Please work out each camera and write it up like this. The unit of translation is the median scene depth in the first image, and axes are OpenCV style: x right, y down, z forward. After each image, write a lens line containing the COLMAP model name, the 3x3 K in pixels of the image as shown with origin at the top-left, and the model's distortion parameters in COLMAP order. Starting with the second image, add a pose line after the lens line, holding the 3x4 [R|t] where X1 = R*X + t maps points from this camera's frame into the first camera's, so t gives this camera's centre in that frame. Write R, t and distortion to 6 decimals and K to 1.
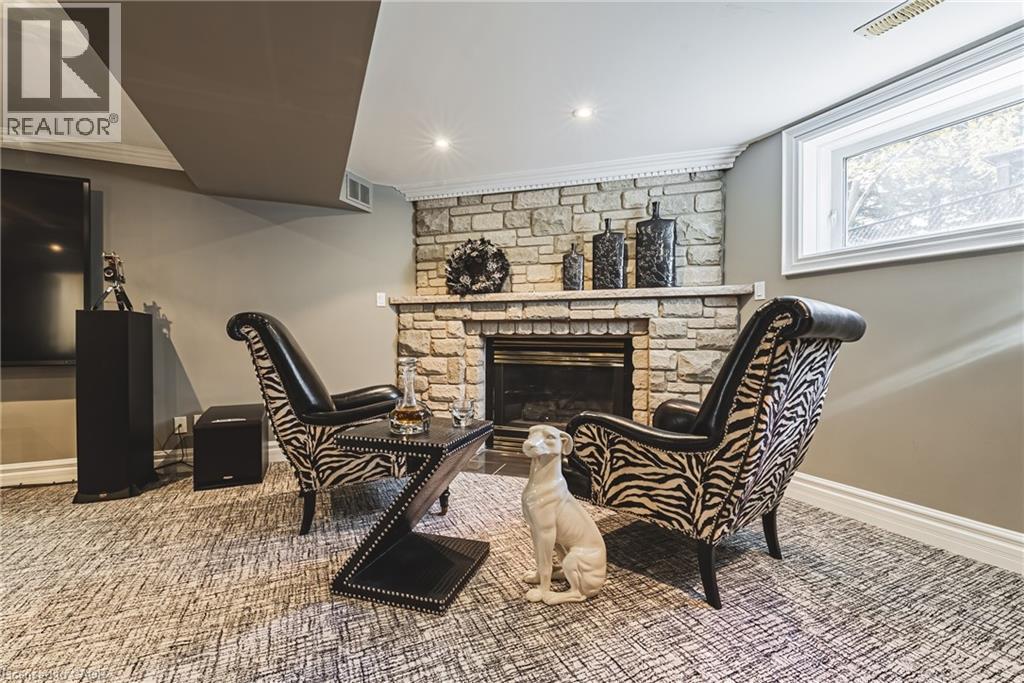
lens RADIAL K [[430.7, 0, 512.0], [0, 430.7, 336.4], [0, 0, 1]] dist [-0.001992, -0.000520]
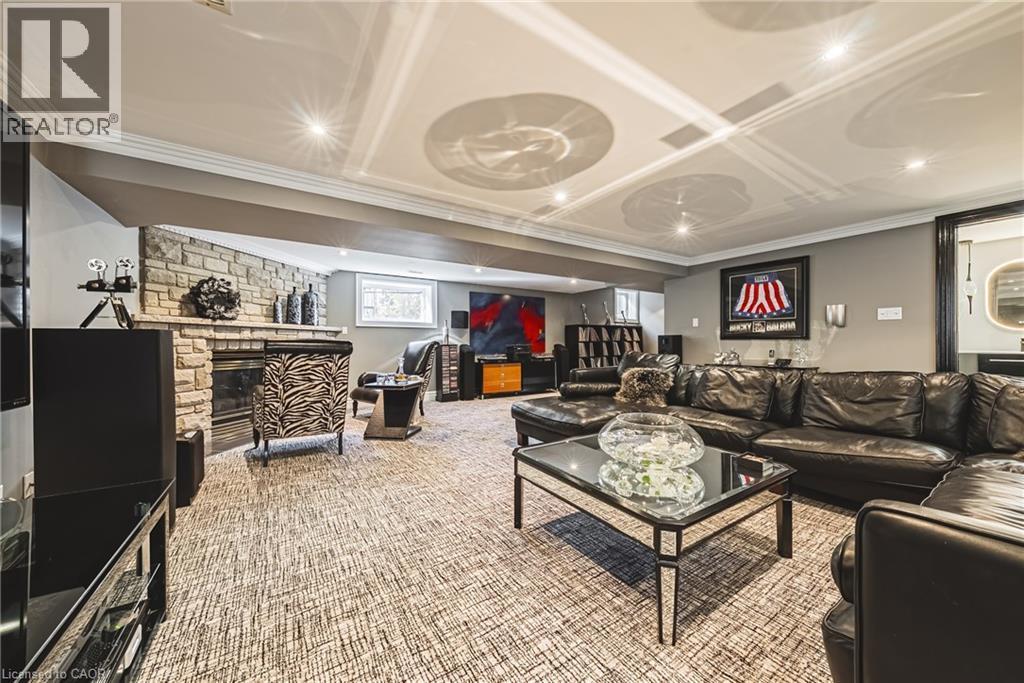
lens RADIAL K [[355.6, 0, 508.1], [0, 355.6, 336.7], [0, 0, 1]] dist [-0.001279, -0.000369]
pose [[-0.122188, 0.023104, 0.992238, -1.287370], [0.005041, 0.999731, -0.022658, -0.014925], [-0.992494, 0.002233, -0.122272, 0.243088]]
